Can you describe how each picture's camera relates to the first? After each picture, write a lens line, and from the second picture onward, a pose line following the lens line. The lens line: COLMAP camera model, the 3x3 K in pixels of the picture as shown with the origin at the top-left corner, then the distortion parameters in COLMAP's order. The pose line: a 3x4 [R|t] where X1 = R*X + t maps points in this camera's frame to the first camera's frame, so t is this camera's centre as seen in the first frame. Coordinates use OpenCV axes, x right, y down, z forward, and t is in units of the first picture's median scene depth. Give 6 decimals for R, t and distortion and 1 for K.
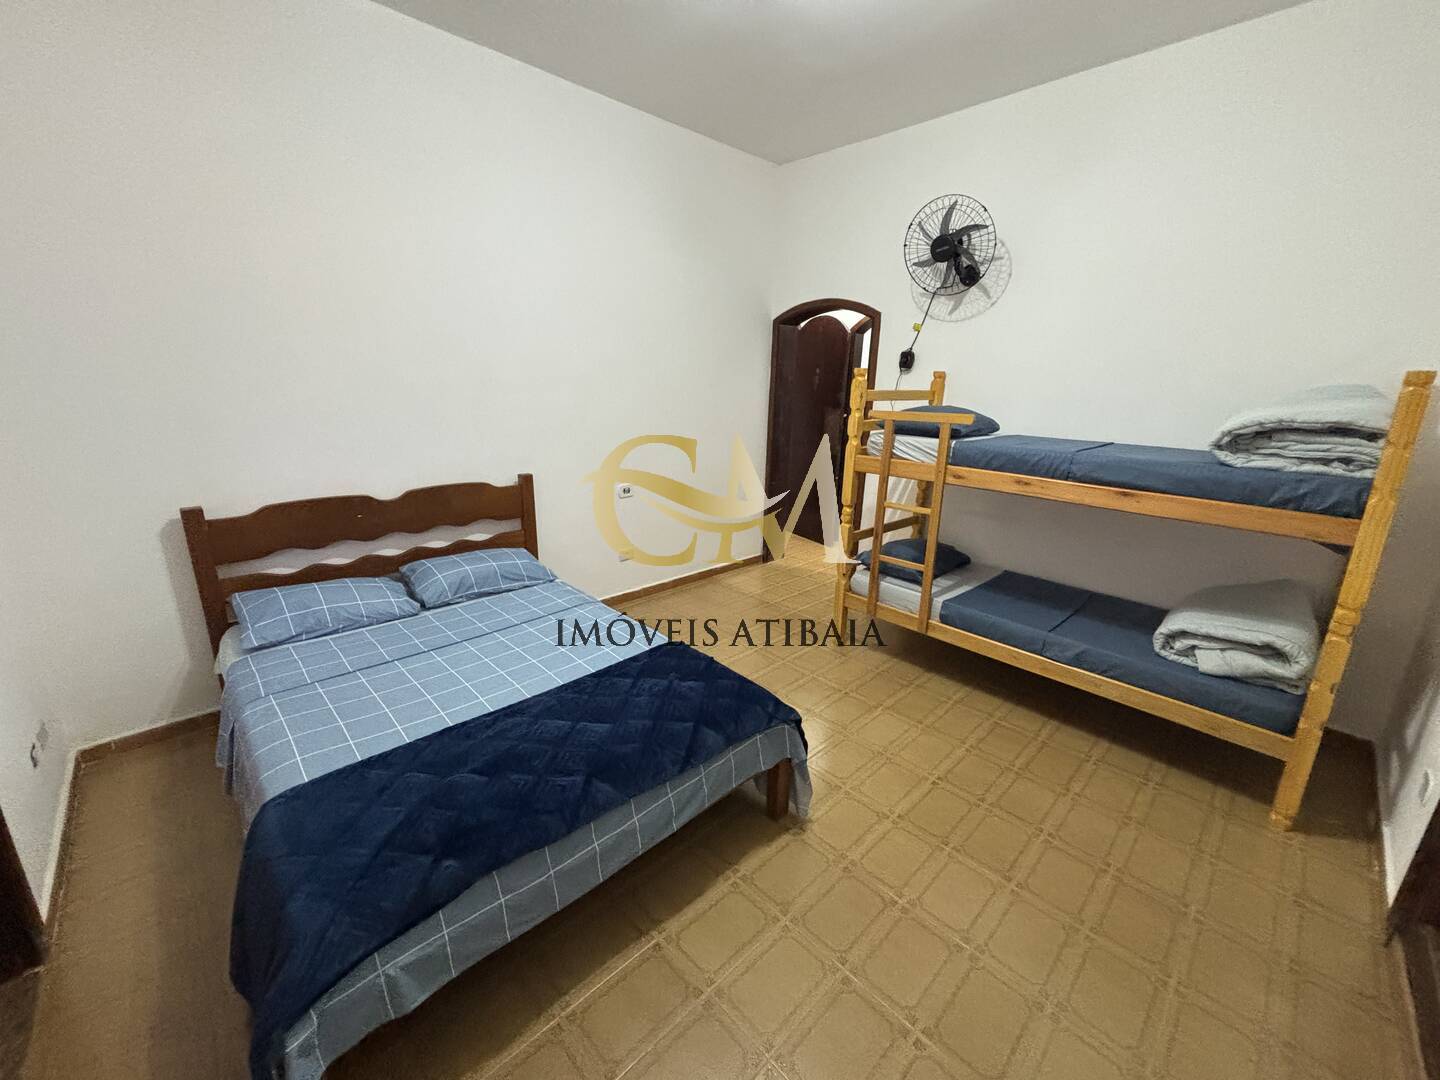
lens RADIAL K [[574.9, 0, 723.1], [0, 574.9, 539.3], [0, 0, 1]] dist [-0.002014, 0.001832]
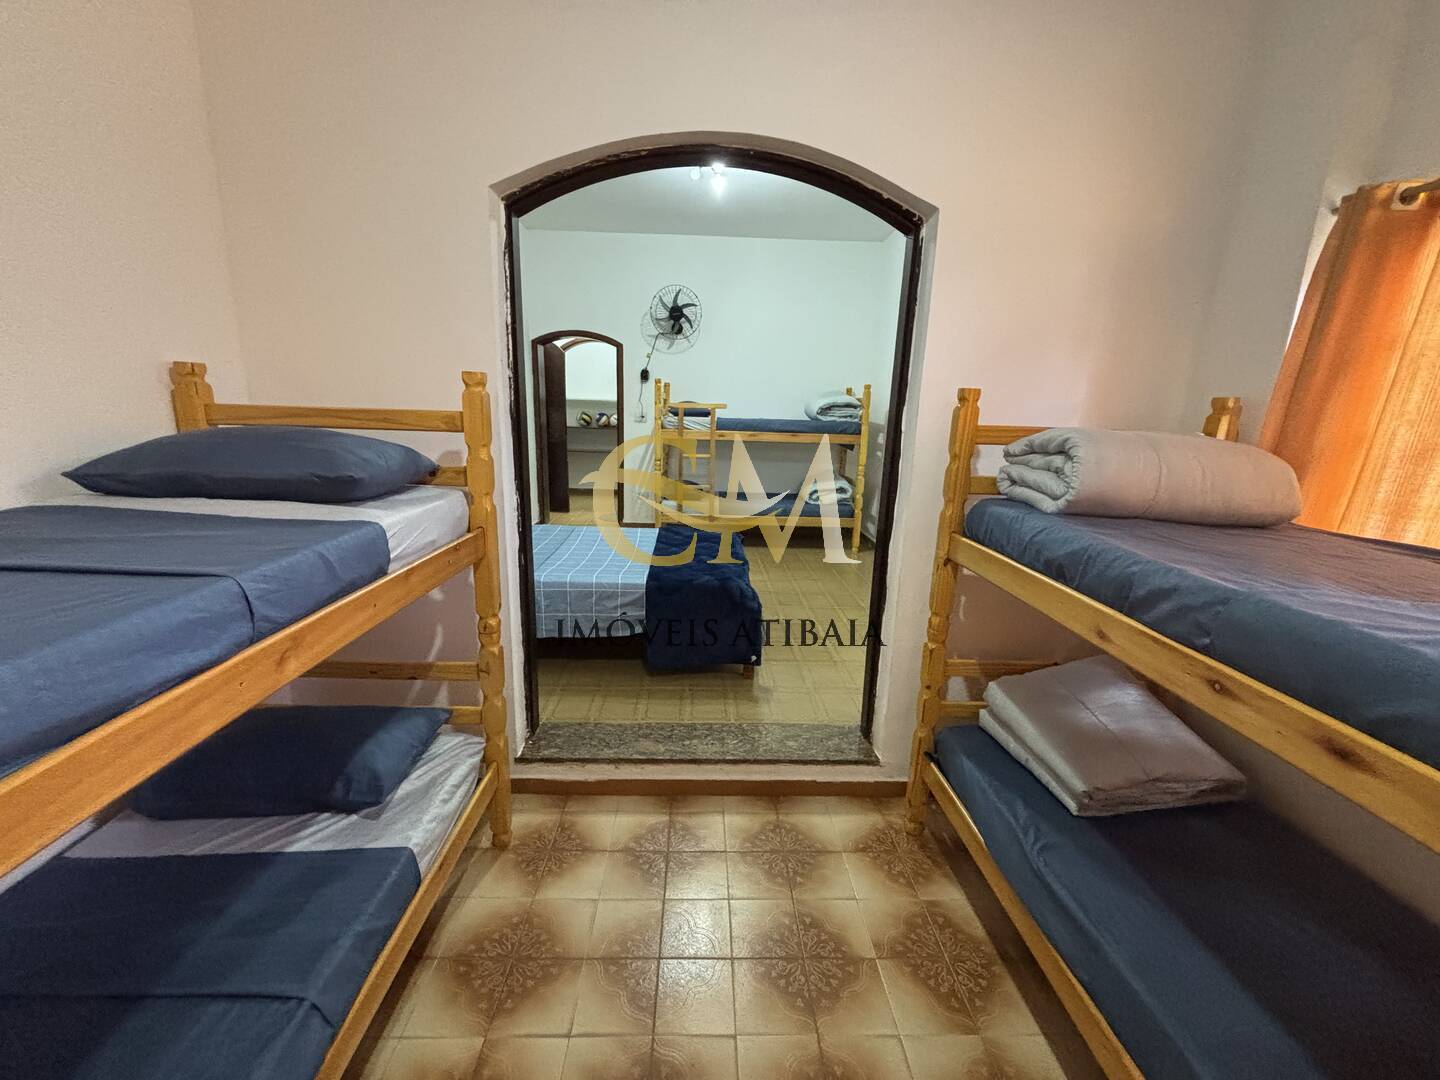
lens RADIAL K [[574.9, 0, 715.4], [0, 574.9, 542.4], [0, 0, 1]] dist [-0.002014, 0.001832]
pose [[0.670453, -0.183373, 0.718935, -1.268866], [0.192126, 0.978835, 0.070494, 0.121546], [-0.716646, 0.090864, 0.691493, -0.361196]]
